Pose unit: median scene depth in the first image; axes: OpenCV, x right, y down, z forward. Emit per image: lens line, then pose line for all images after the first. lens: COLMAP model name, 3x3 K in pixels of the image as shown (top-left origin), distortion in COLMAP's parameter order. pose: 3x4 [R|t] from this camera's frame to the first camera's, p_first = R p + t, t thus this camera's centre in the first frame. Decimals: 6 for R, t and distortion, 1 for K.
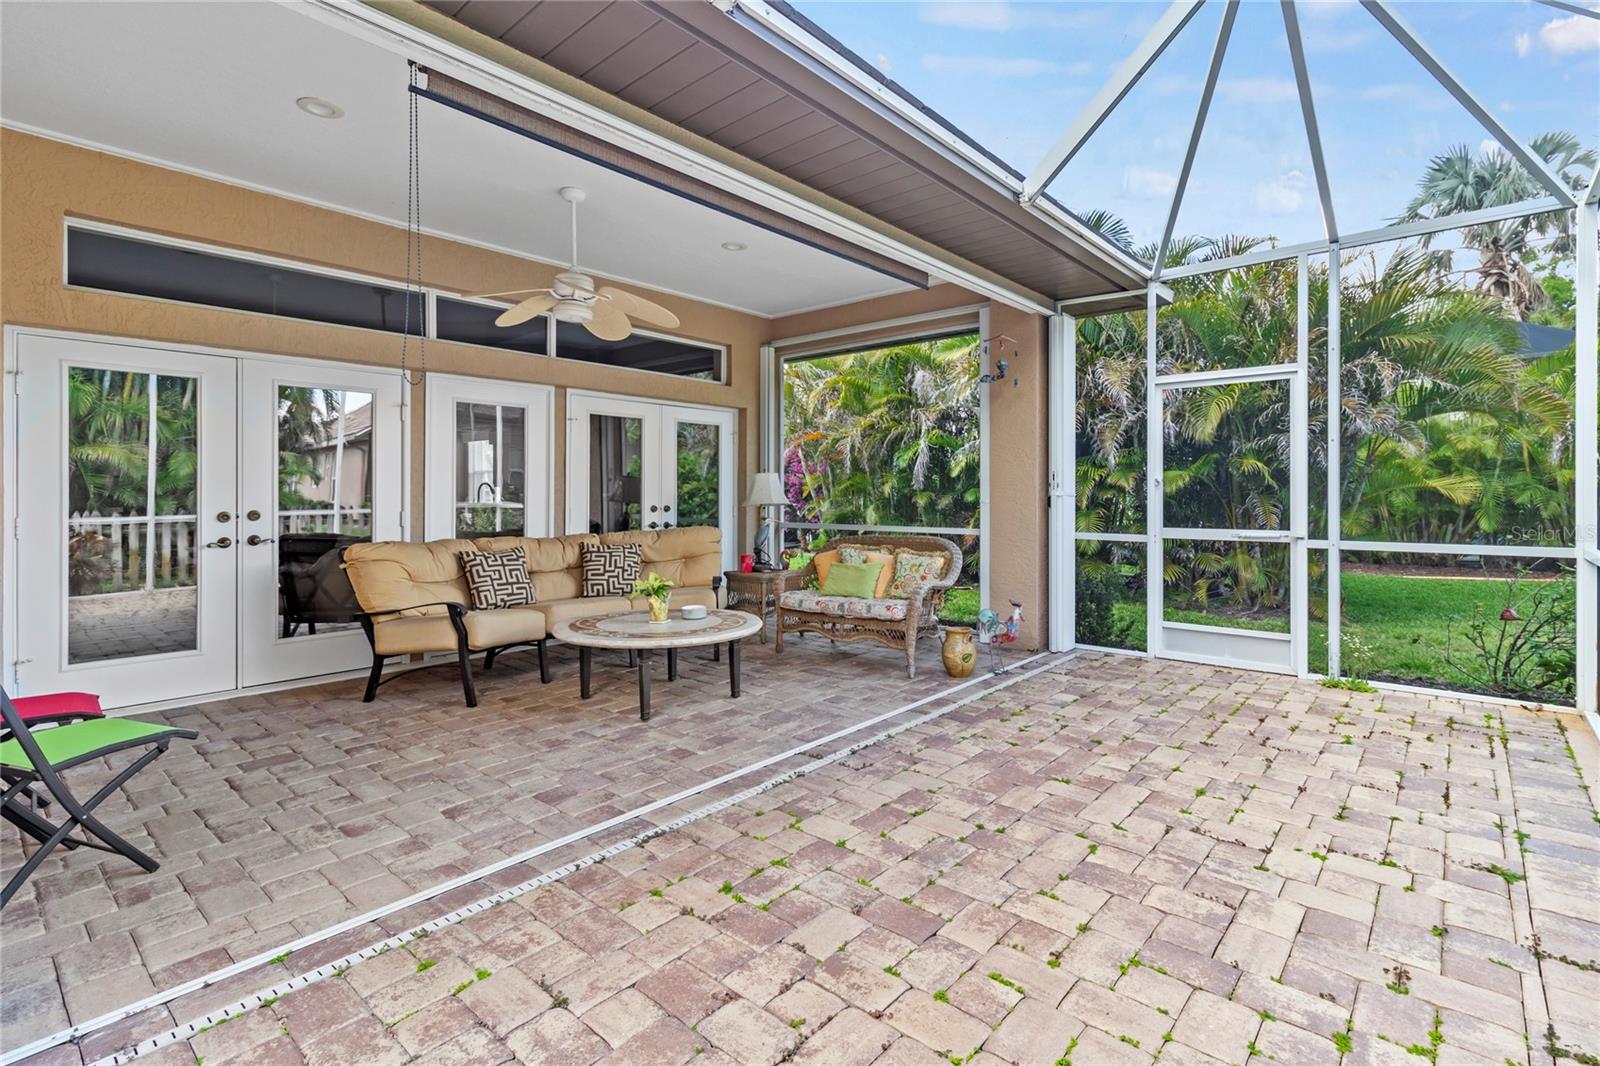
lens RADIAL K [[777.6, 0, 777.5], [0, 777.6, 501.6], [0, 0, 1]] dist [0.000648, 0.000066]
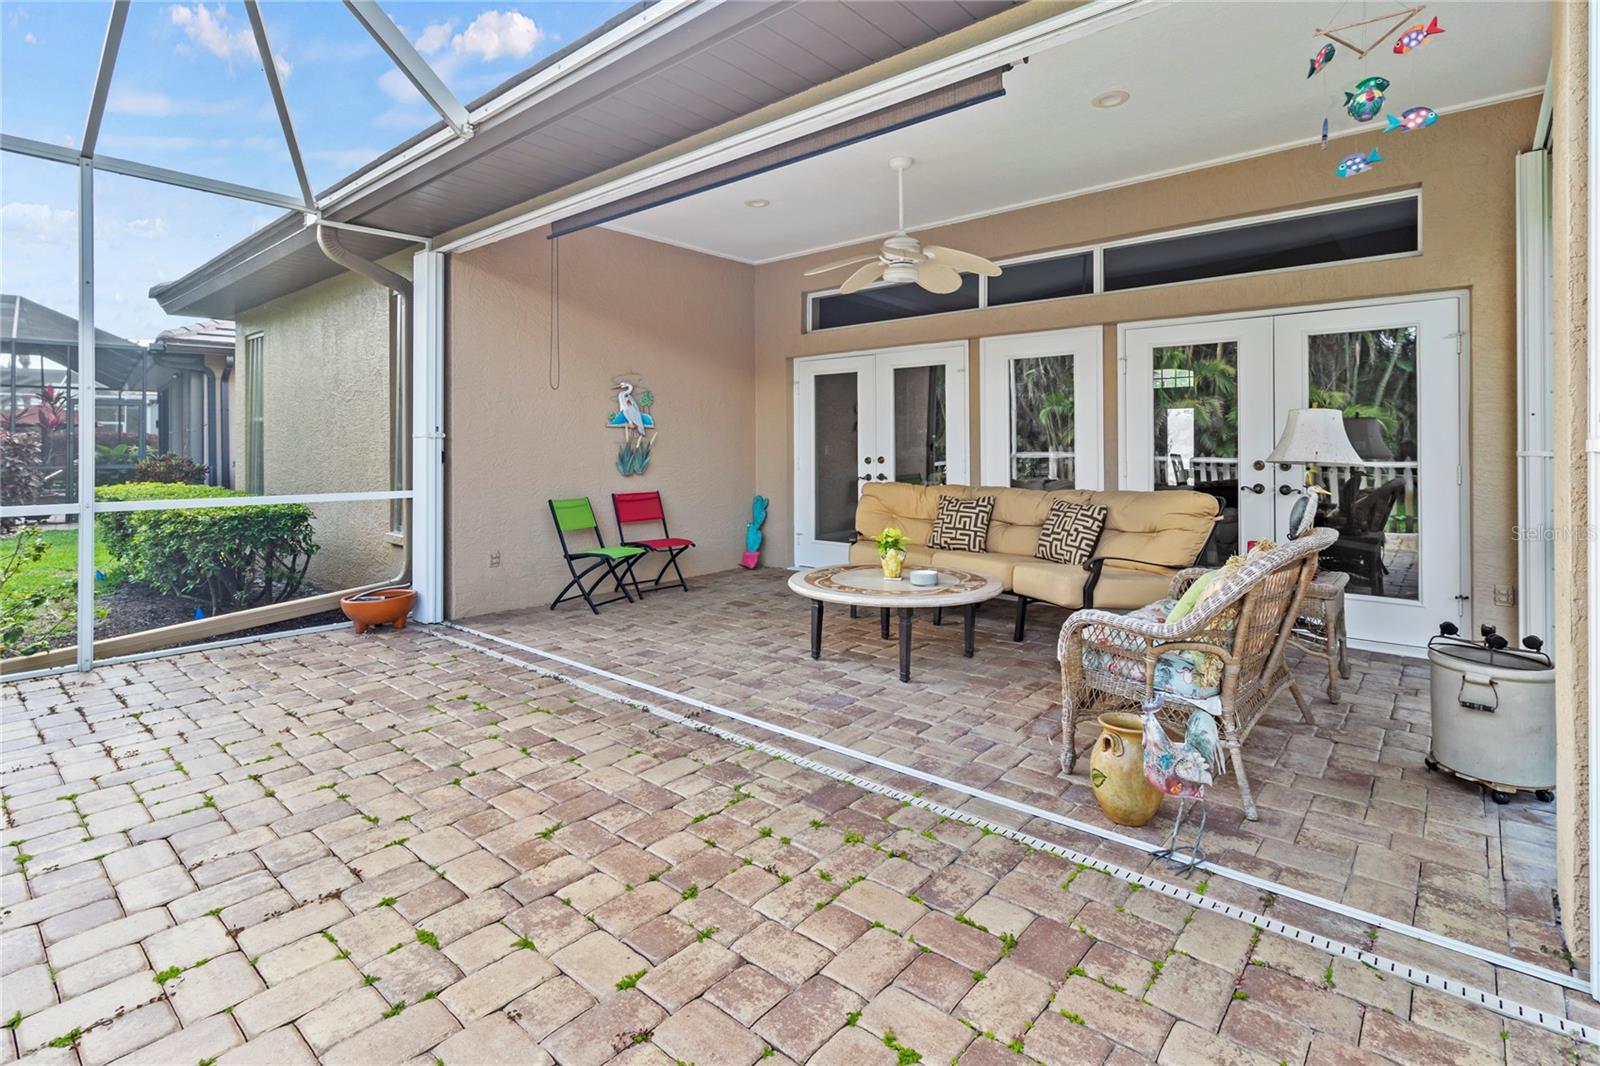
lens RADIAL K [[777.6, 0, 836.0], [0, 777.6, 436.4], [0, 0, 1]] dist [0.000648, 0.000066]
pose [[0.027711, -0.010105, -0.999565, 0.847021], [-0.008468, 0.999911, -0.010344, -0.010945], [0.999580, 0.008751, 0.027622, 0.944643]]
